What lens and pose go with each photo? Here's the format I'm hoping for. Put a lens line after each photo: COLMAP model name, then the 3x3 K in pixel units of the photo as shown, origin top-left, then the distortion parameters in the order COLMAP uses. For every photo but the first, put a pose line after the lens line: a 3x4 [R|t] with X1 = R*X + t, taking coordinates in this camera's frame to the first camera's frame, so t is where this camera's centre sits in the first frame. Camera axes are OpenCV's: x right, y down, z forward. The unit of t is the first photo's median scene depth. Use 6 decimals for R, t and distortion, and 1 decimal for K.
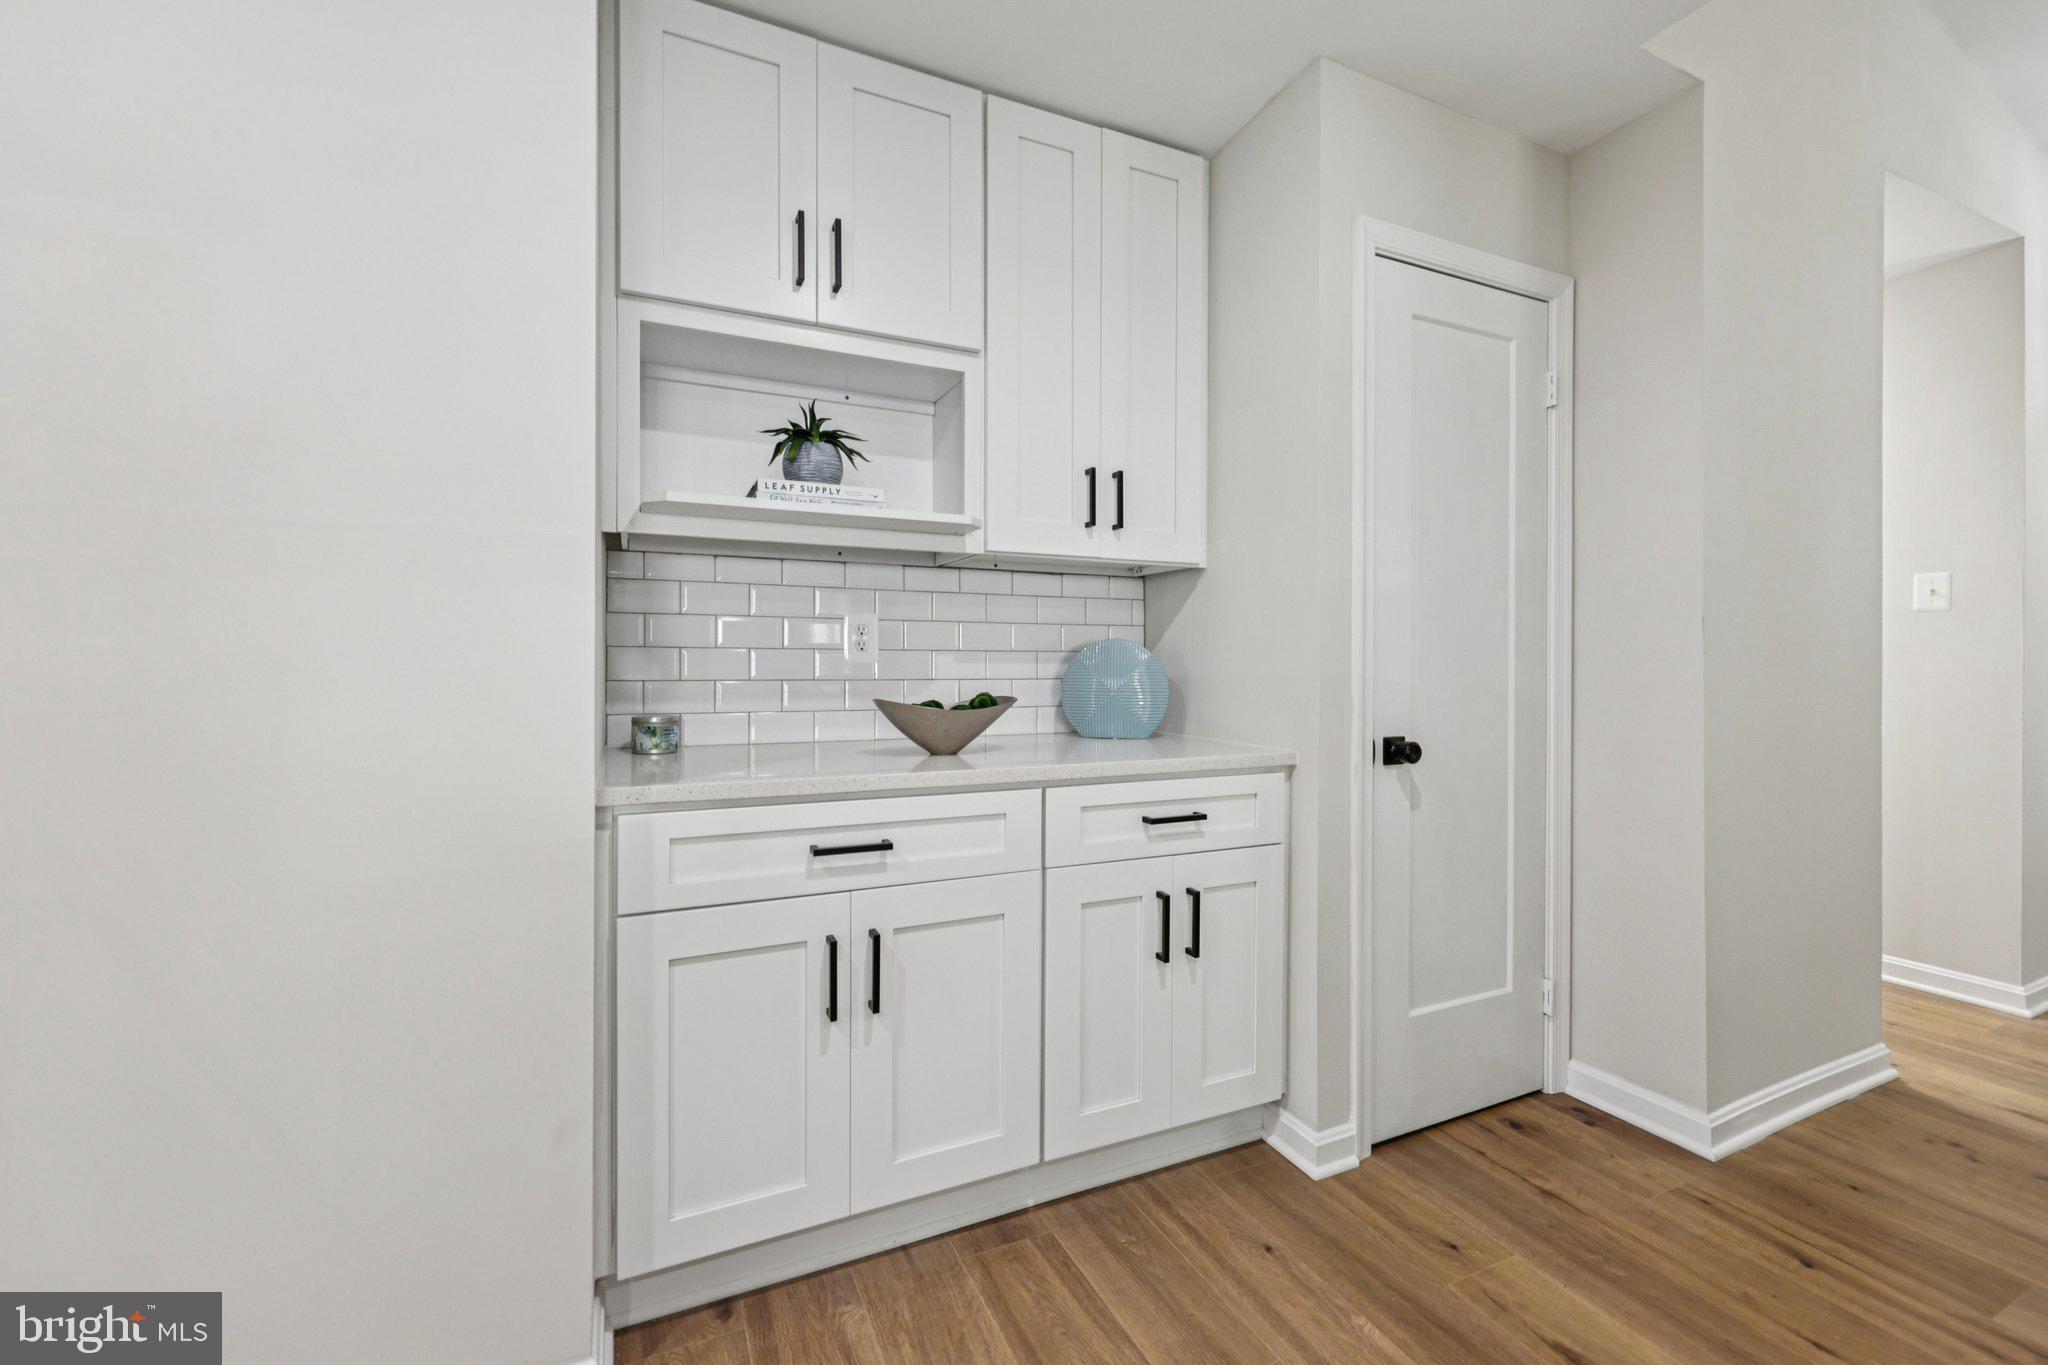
lens RADIAL K [[839.6, 0, 1032.9], [0, 839.6, 670.6], [0, 0, 1]] dist [-0.000605, -0.000279]
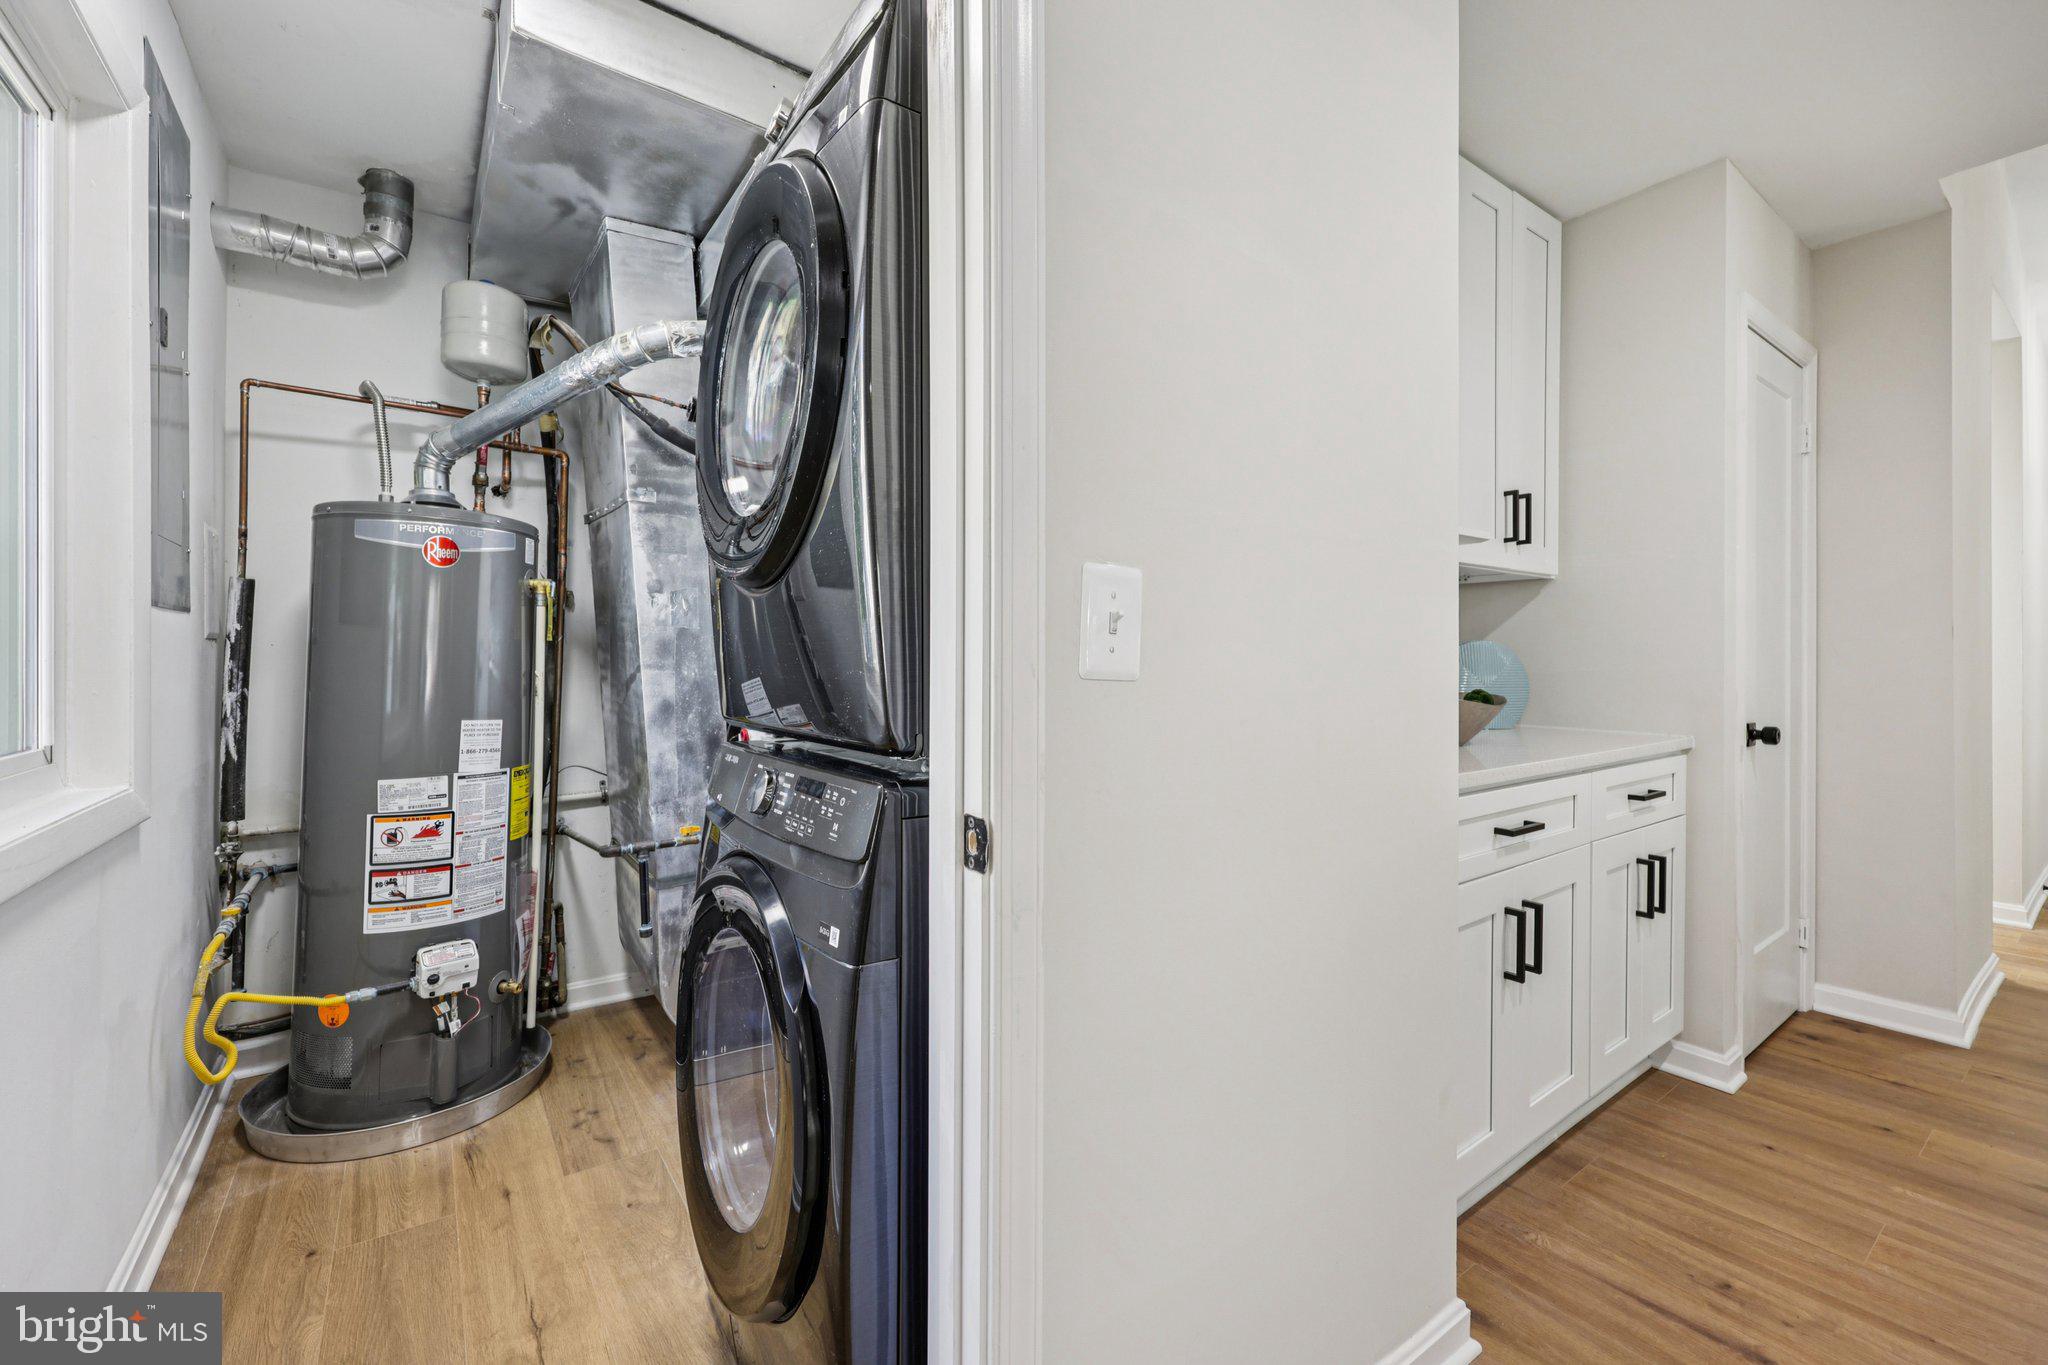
lens RADIAL K [[839.6, 0, 1027.1], [0, 839.6, 659.5], [0, 0, 1]] dist [-0.000605, -0.000279]
pose [[0.980785, -0.000209, 0.195092, -0.829301], [0.000264, 1.000000, -0.000259, -0.013213], [-0.195092, 0.000306, 0.980785, 0.017172]]
